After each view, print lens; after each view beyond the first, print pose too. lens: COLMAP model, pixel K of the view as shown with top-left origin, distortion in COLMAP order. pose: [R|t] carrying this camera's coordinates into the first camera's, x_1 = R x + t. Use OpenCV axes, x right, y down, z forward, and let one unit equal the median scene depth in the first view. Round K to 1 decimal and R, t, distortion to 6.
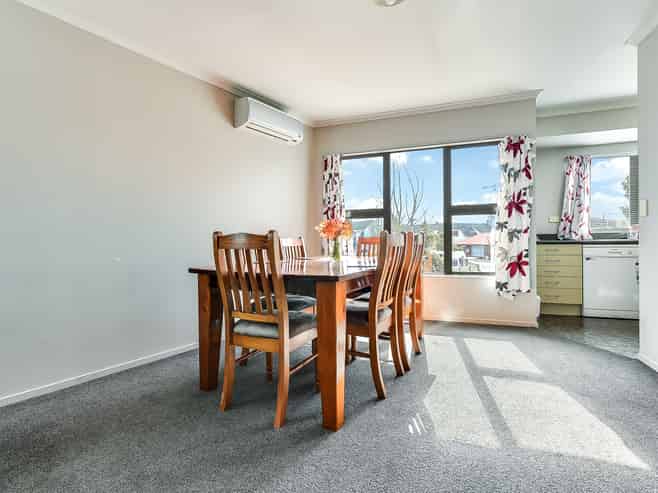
lens RADIAL K [[324.1, 0, 328.8], [0, 324.1, 242.1], [0, 0, 1]] dist [-0.000215, 0.000093]
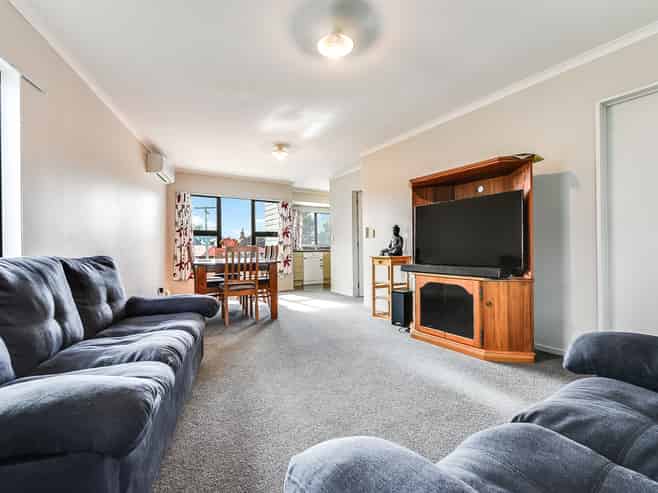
lens RADIAL K [[300.9, 0, 328.9], [0, 300.9, 245.5], [0, 0, 1]] dist [0.000416, -0.000149]
pose [[0.613191, 0.011755, 0.789848, -0.664791], [0.011817, 0.999641, -0.024052, 0.013321], [-0.789847, 0.024082, 0.612831, -0.353939]]
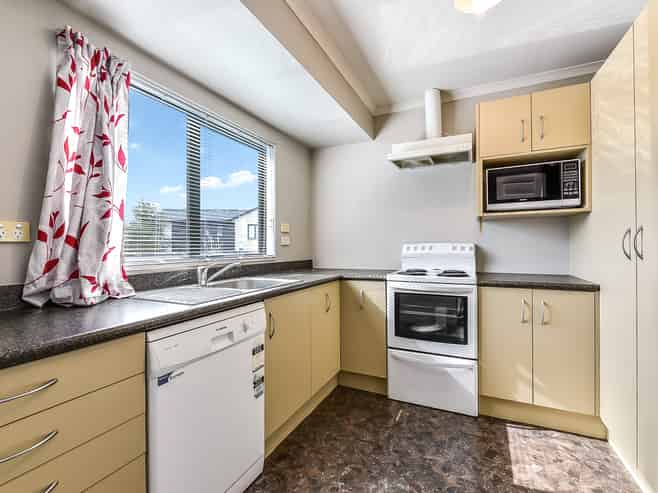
lens RADIAL K [[300.9, 0, 329.1], [0, 300.9, 246.7], [0, 0, 1]] dist [0.000416, -0.000149]
pose [[0.102979, 0.018987, 0.994502, 0.513597], [0.022715, 0.999512, -0.021435, -0.050604], [-0.994424, 0.024797, 0.102498, 0.768956]]
